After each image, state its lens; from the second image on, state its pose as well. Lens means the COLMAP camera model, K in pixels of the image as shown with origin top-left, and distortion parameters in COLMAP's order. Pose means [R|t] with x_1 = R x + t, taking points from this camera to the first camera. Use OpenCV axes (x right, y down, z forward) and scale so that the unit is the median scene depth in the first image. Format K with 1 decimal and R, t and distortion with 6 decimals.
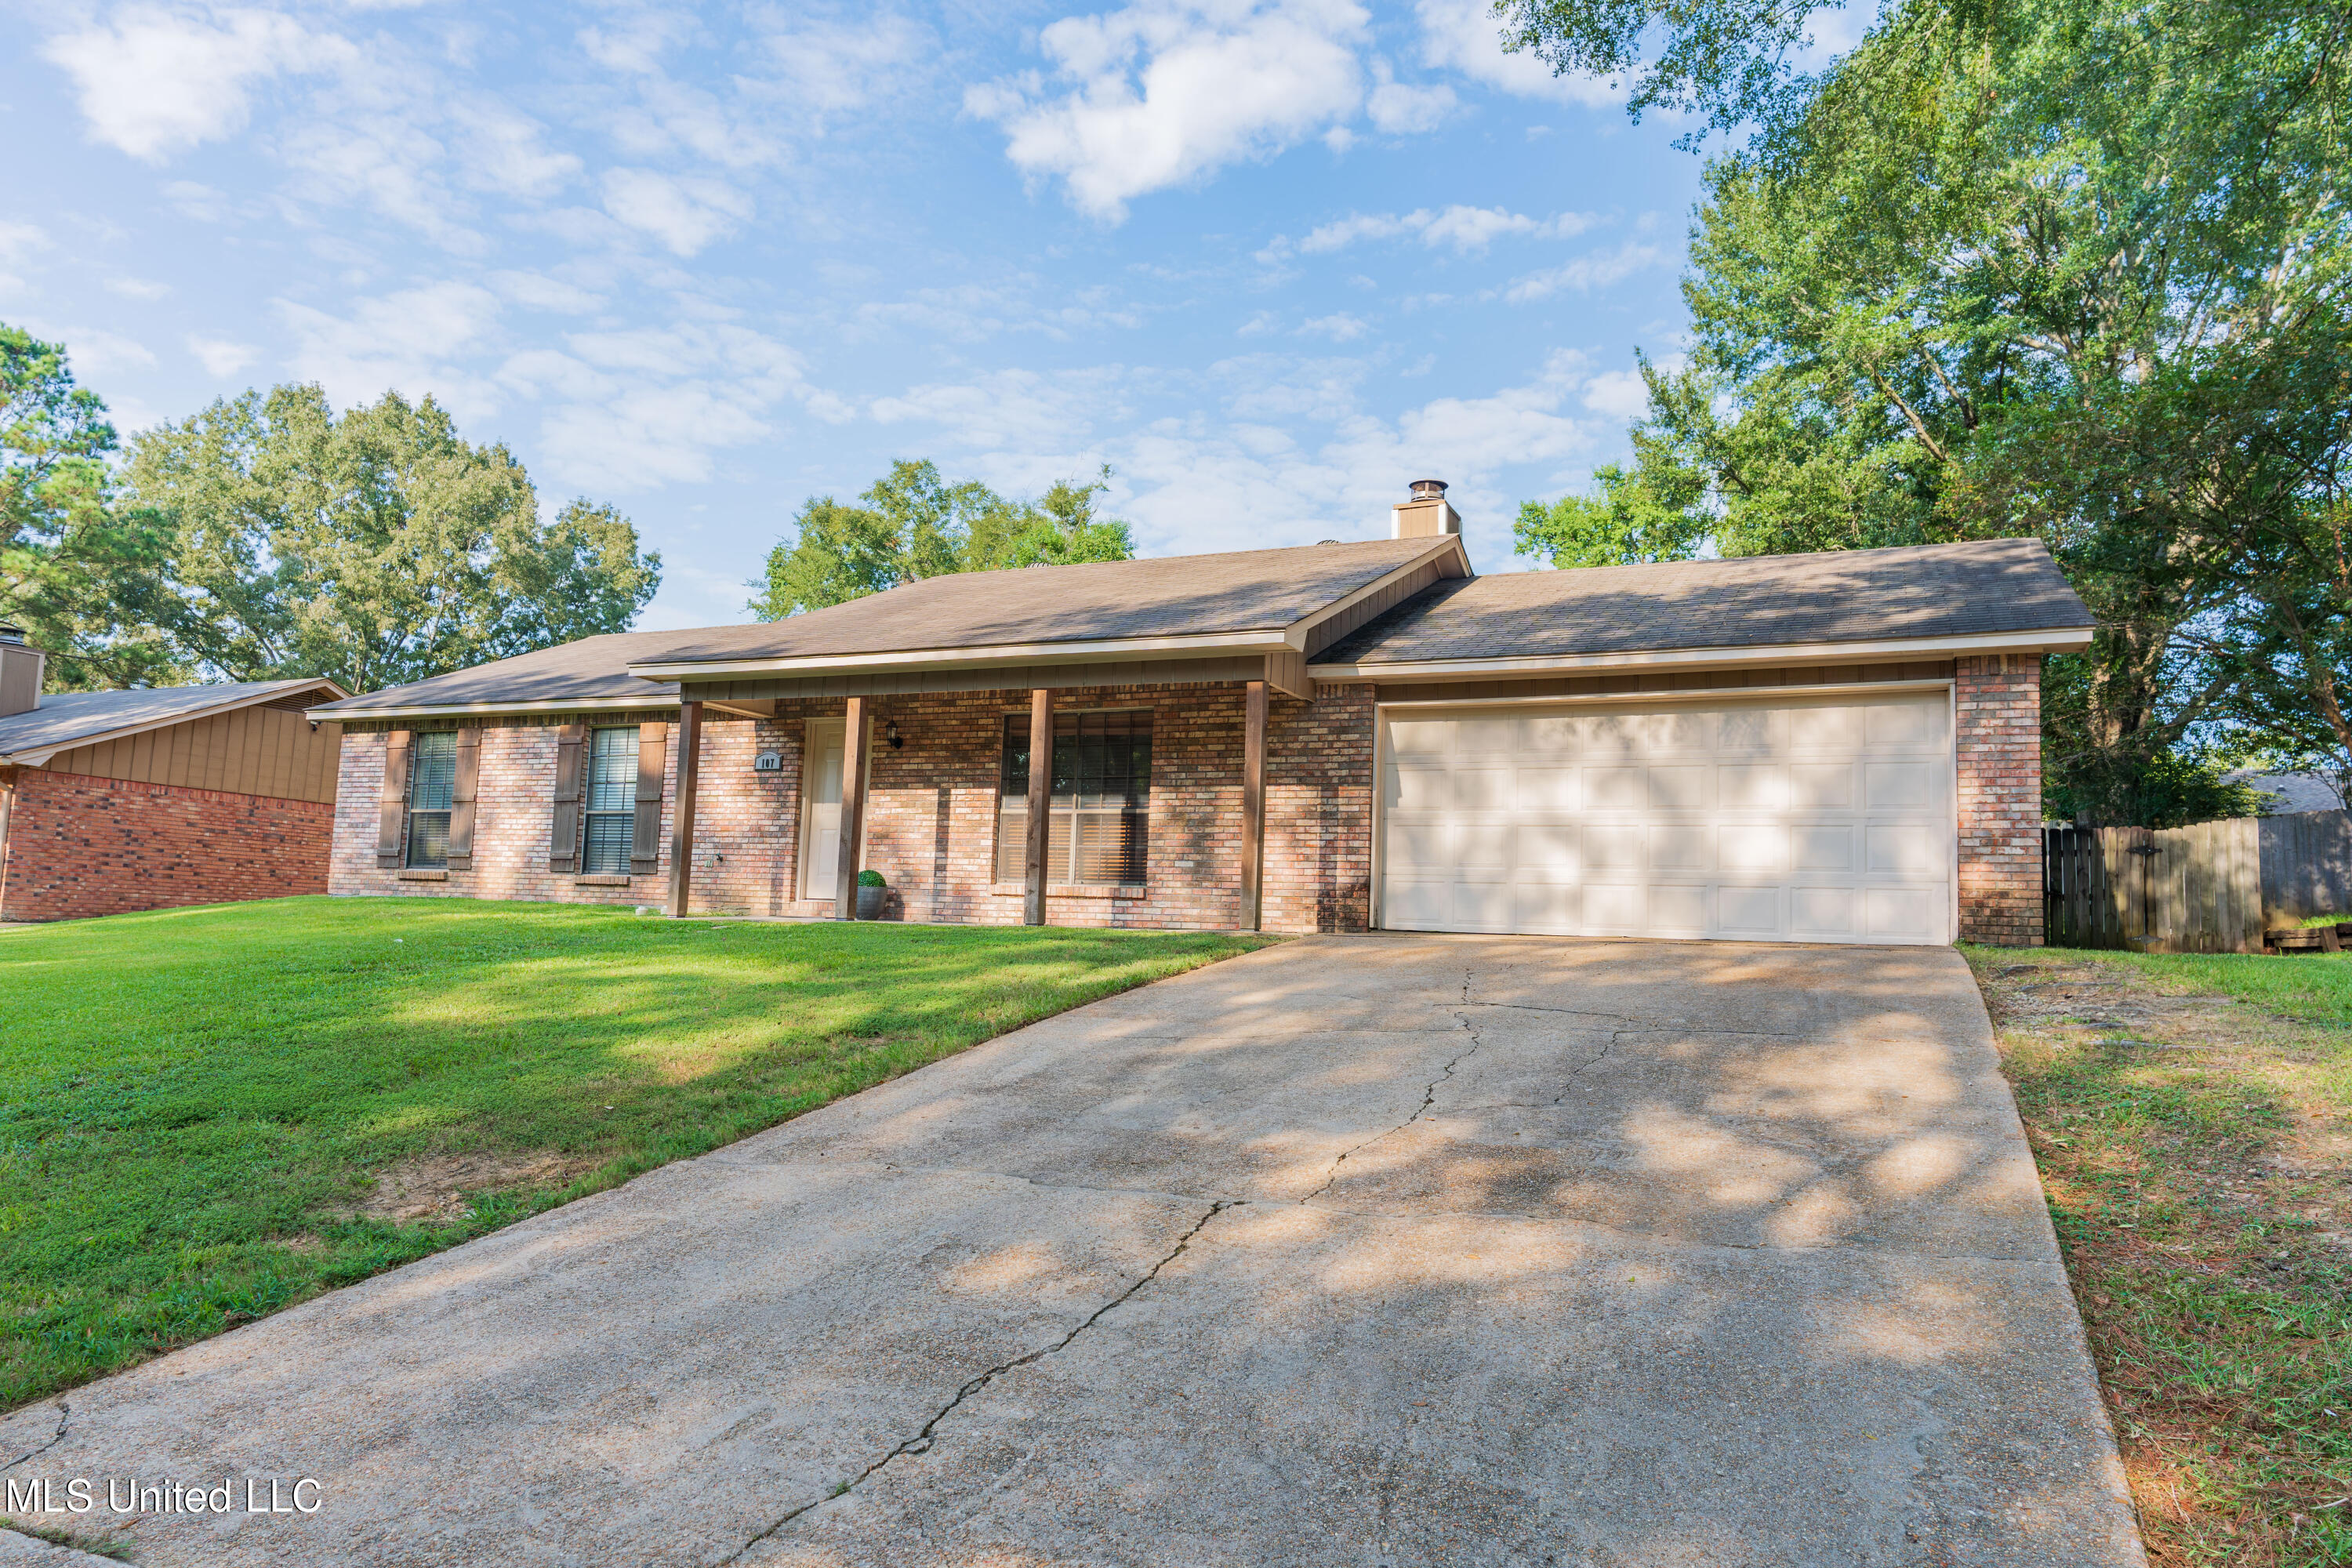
lens RADIAL K [[1583.3, 0, 1180.2], [0, 1583.3, 739.3], [0, 0, 1]] dist [-0.001754, 0.000915]
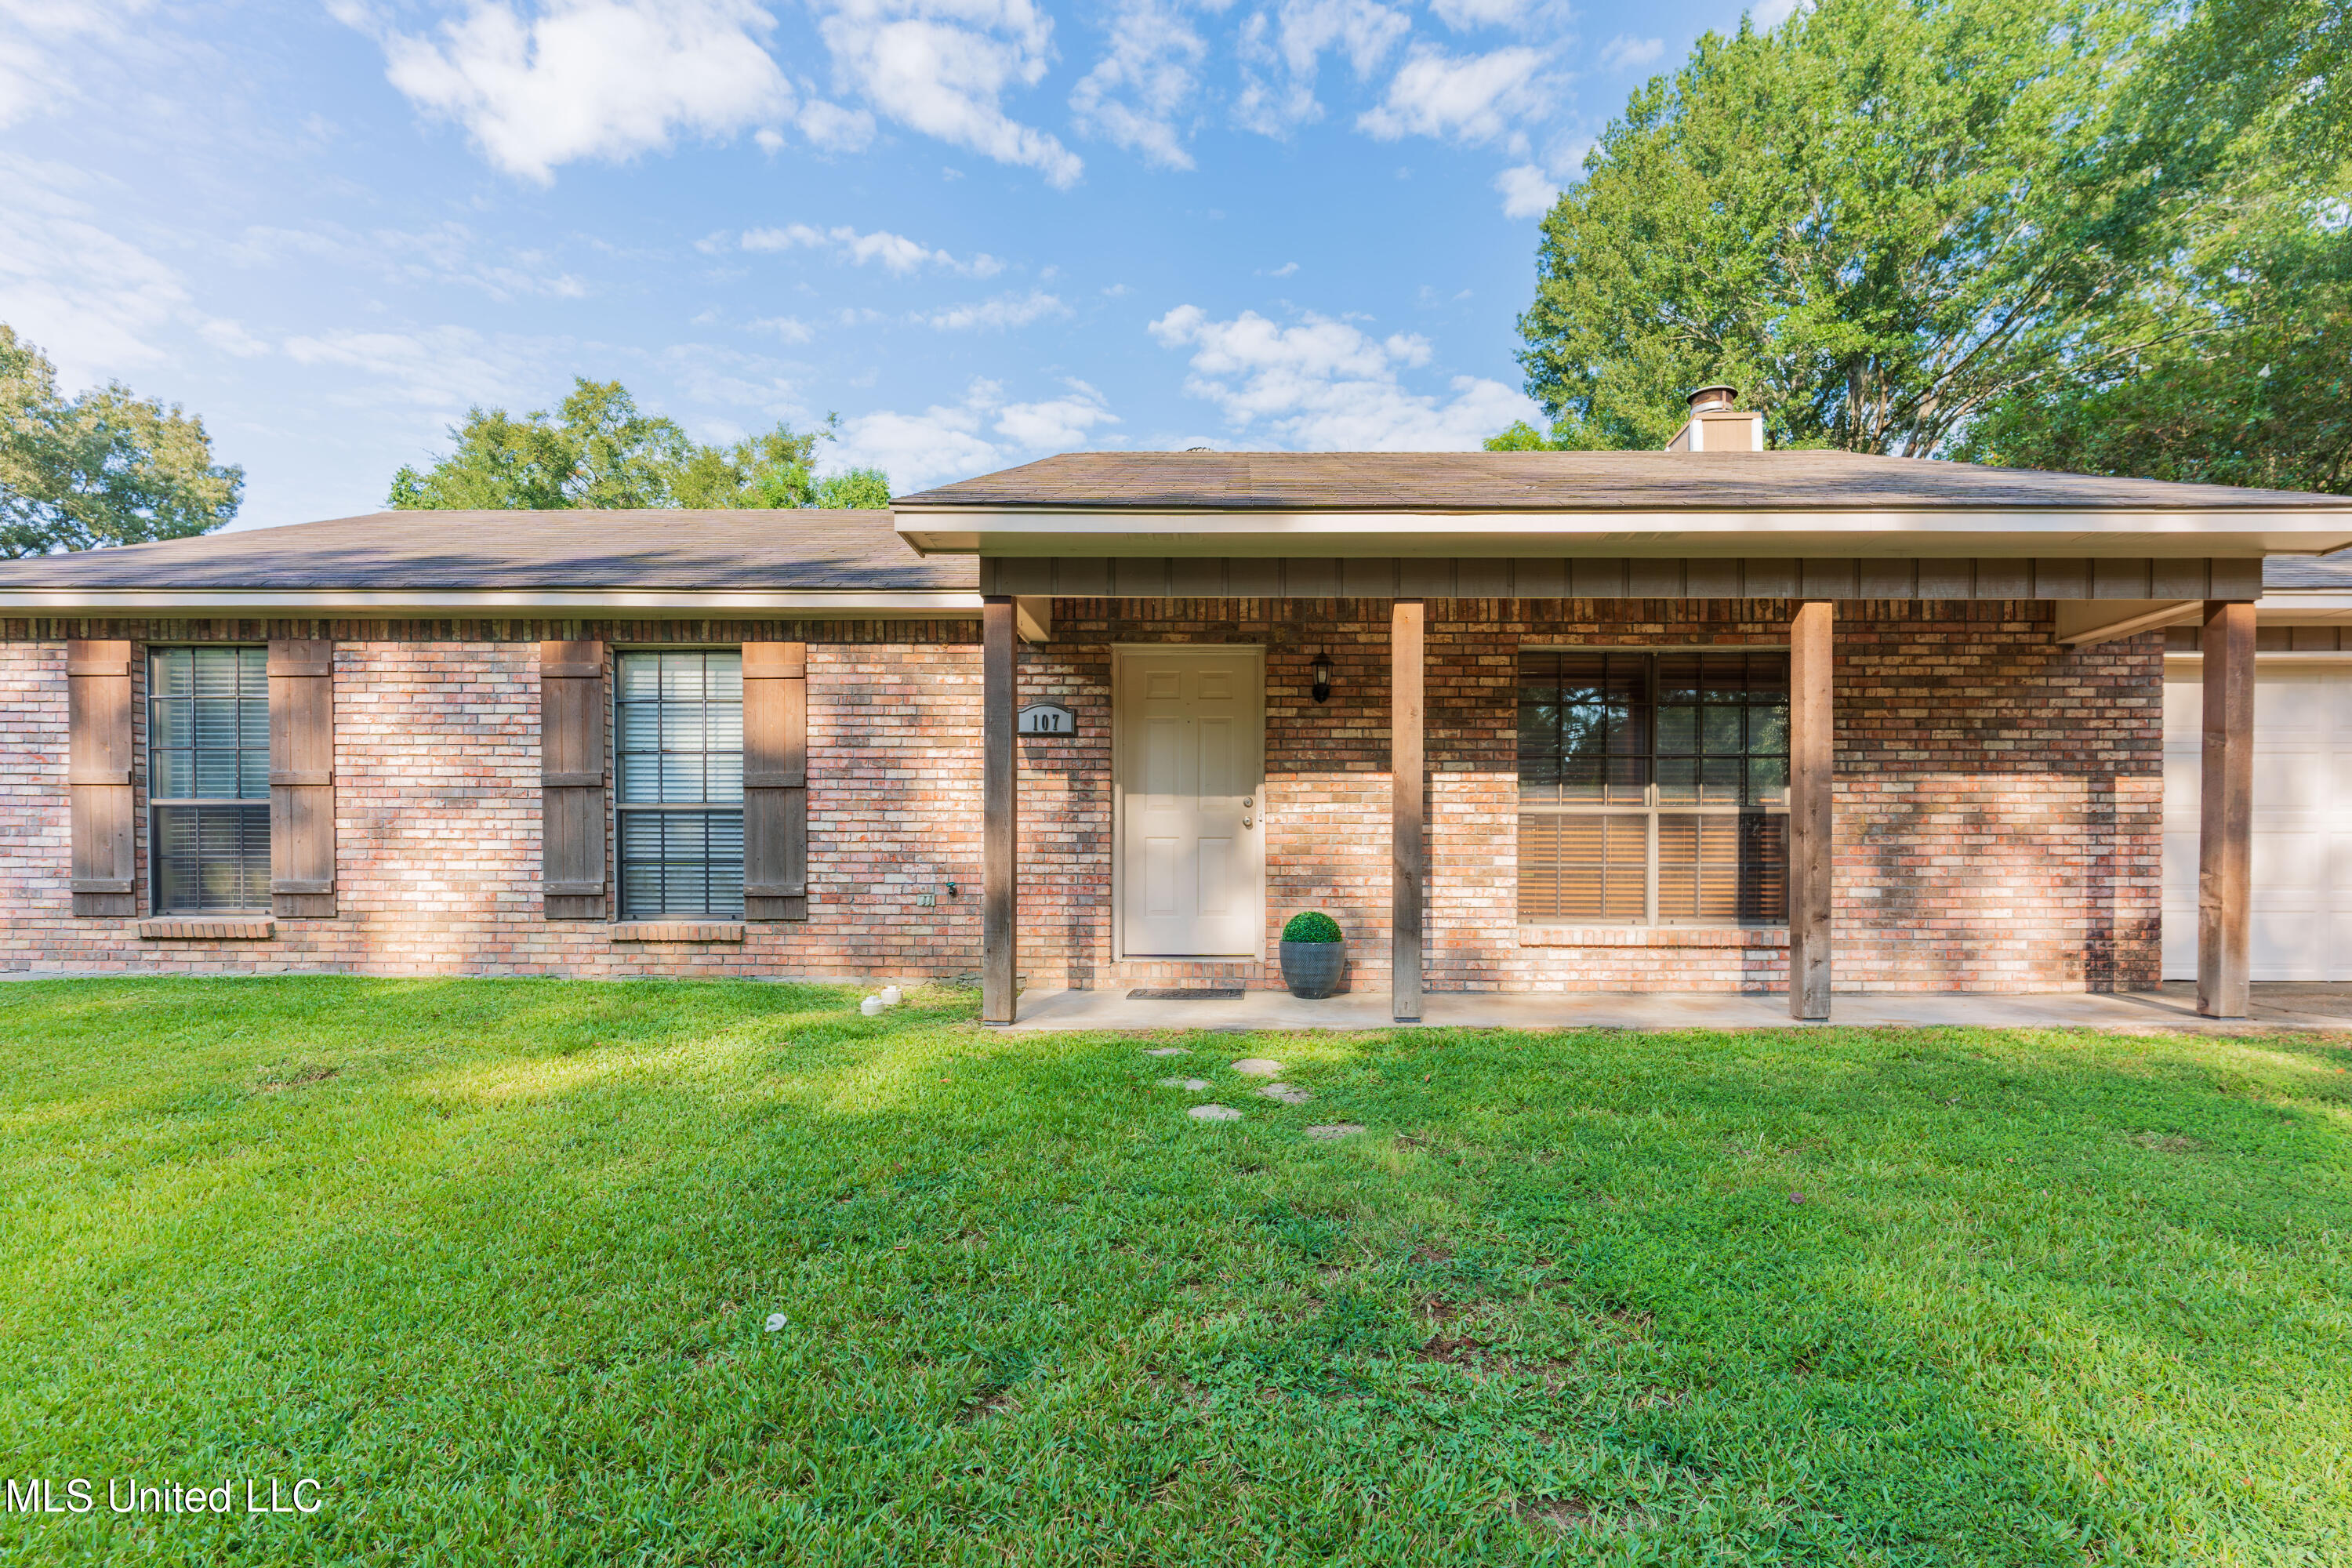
lens RADIAL K [[1145.8, 0, 1193.3], [0, 1145.8, 846.6], [0, 0, 1]] dist [0.001102, -0.000026]
pose [[0.906614, -0.028714, 0.420982, -0.412092], [-0.023782, 0.992619, 0.118919, 0.009756], [-0.421290, -0.117825, 0.899240, 0.643283]]
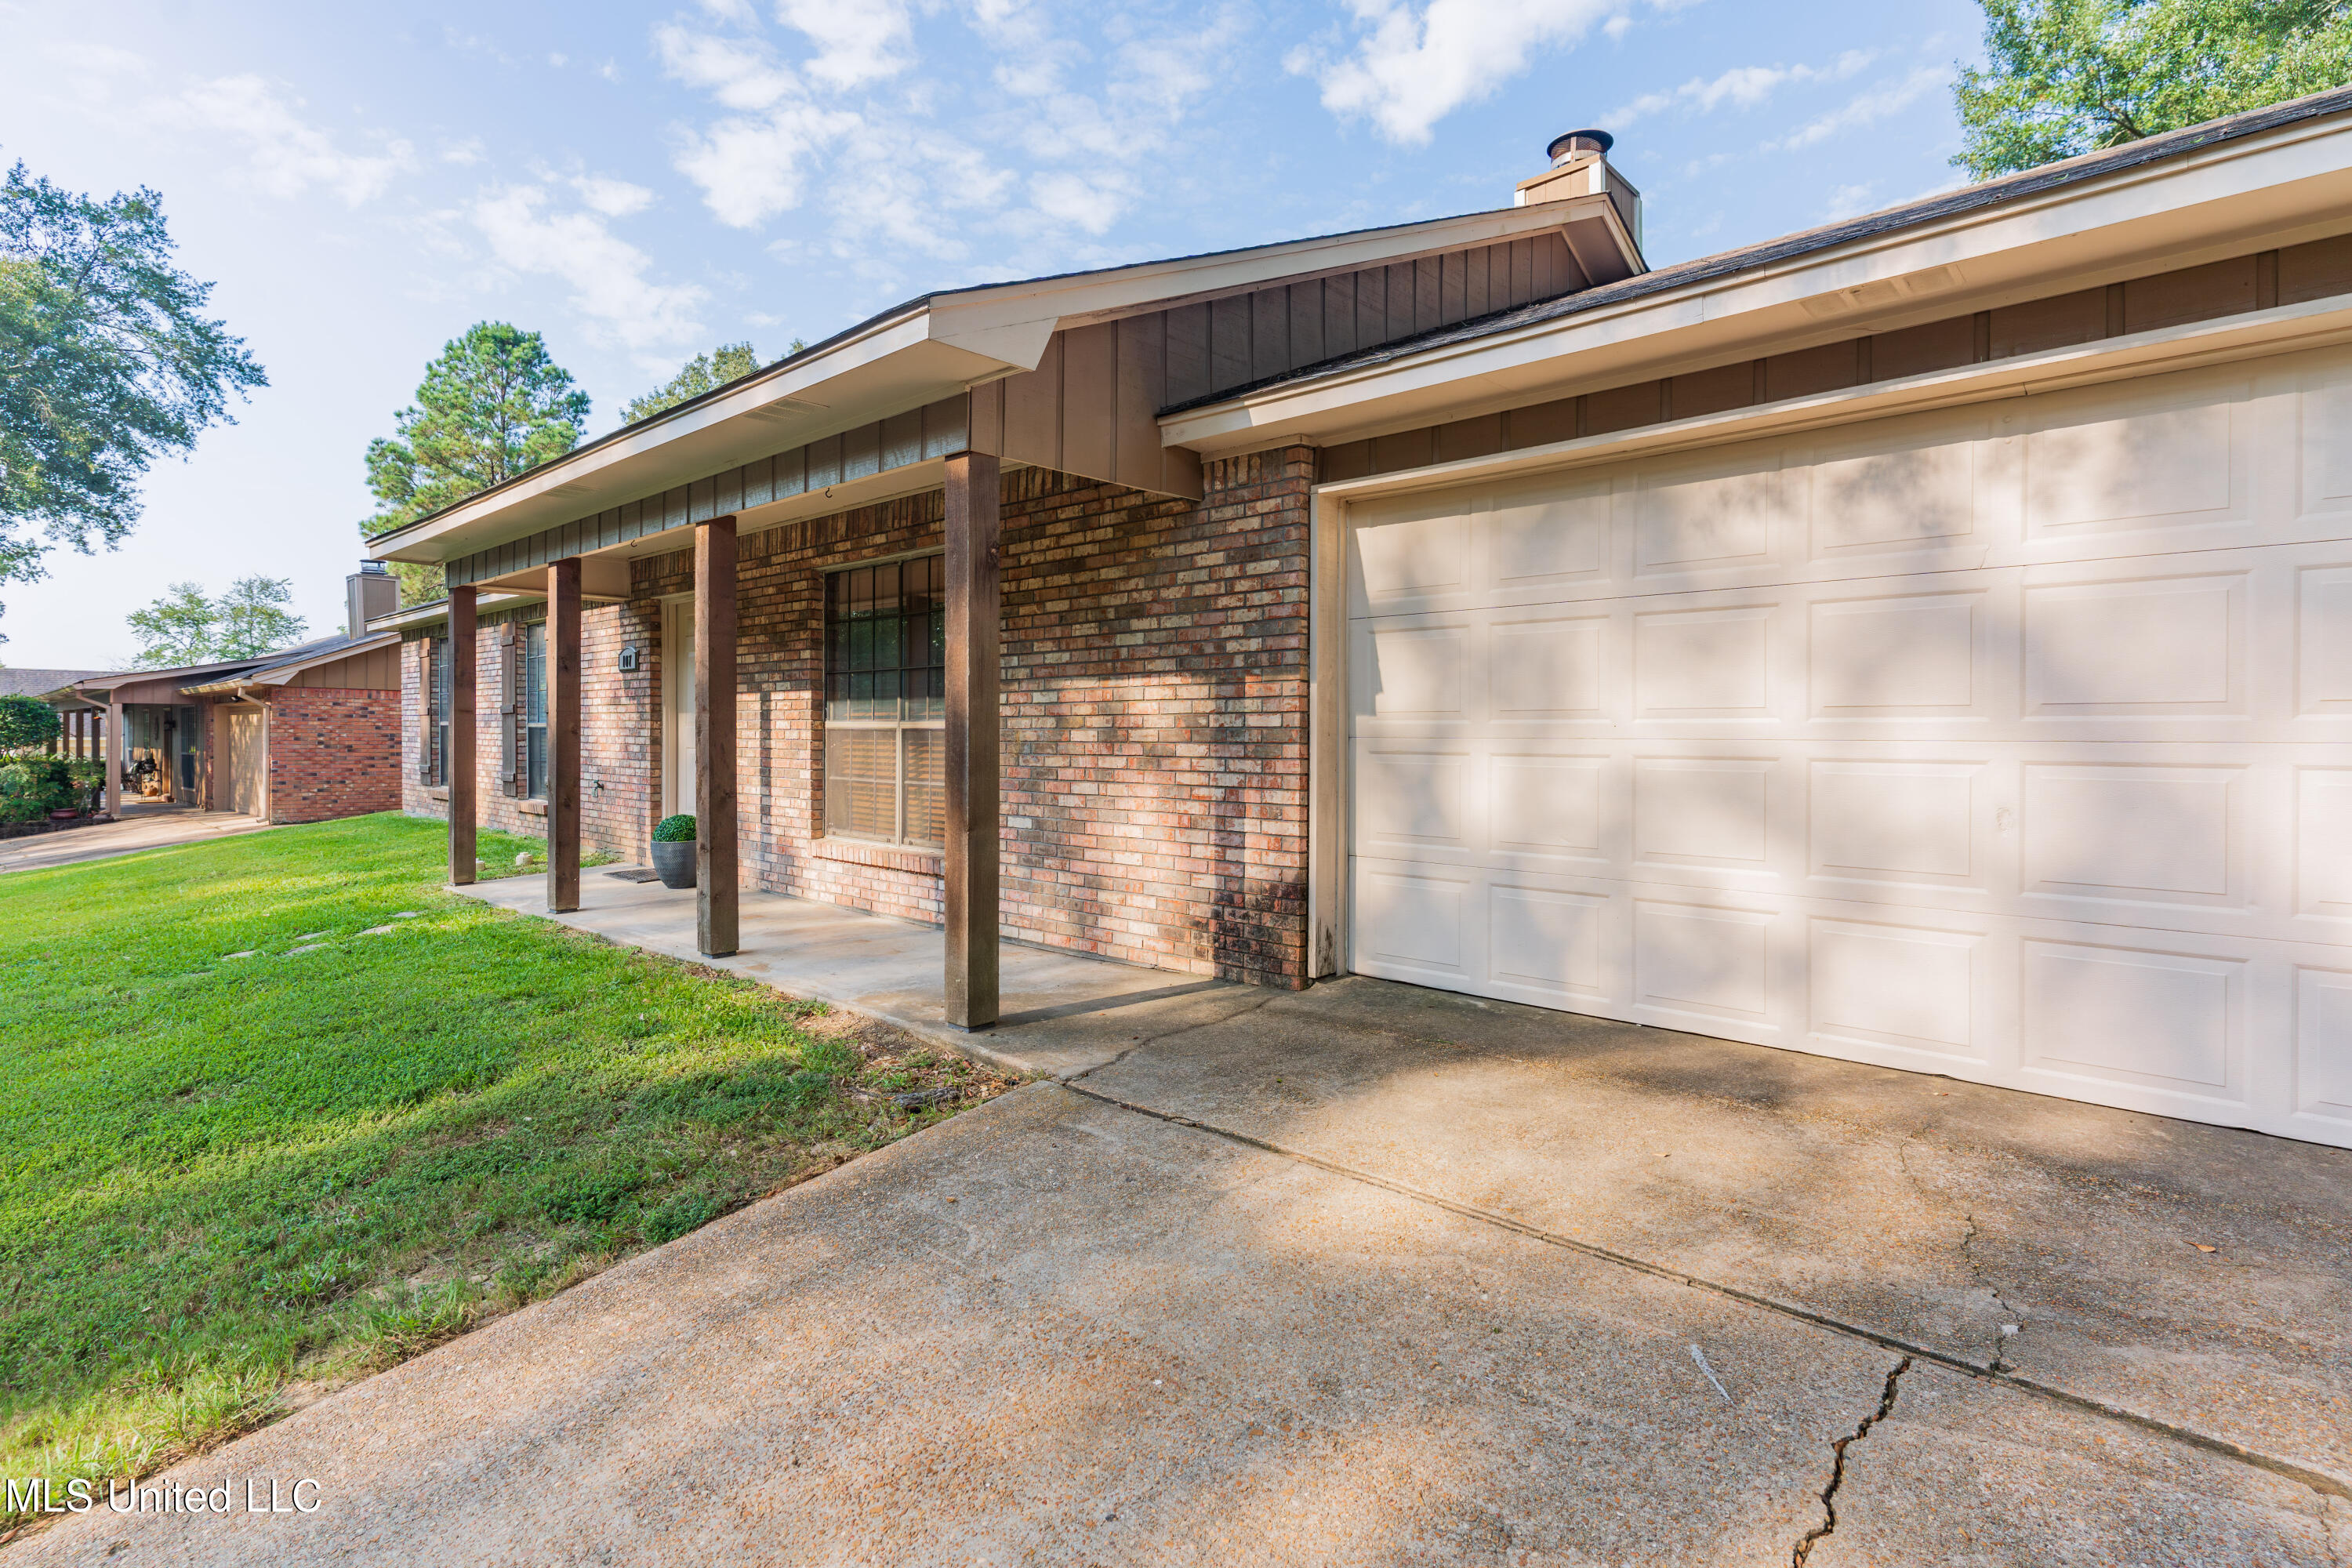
lens RADIAL K [[1125.5, 0, 1206.7], [0, 1125.5, 701.6], [0, 0, 1]] dist [0.003490, 0.000482]
pose [[0.957526, -0.042806, -0.285153, 0.164365], [0.071062, 0.993449, 0.089490, 0.006244], [0.279454, -0.105953, 0.954295, 0.601219]]
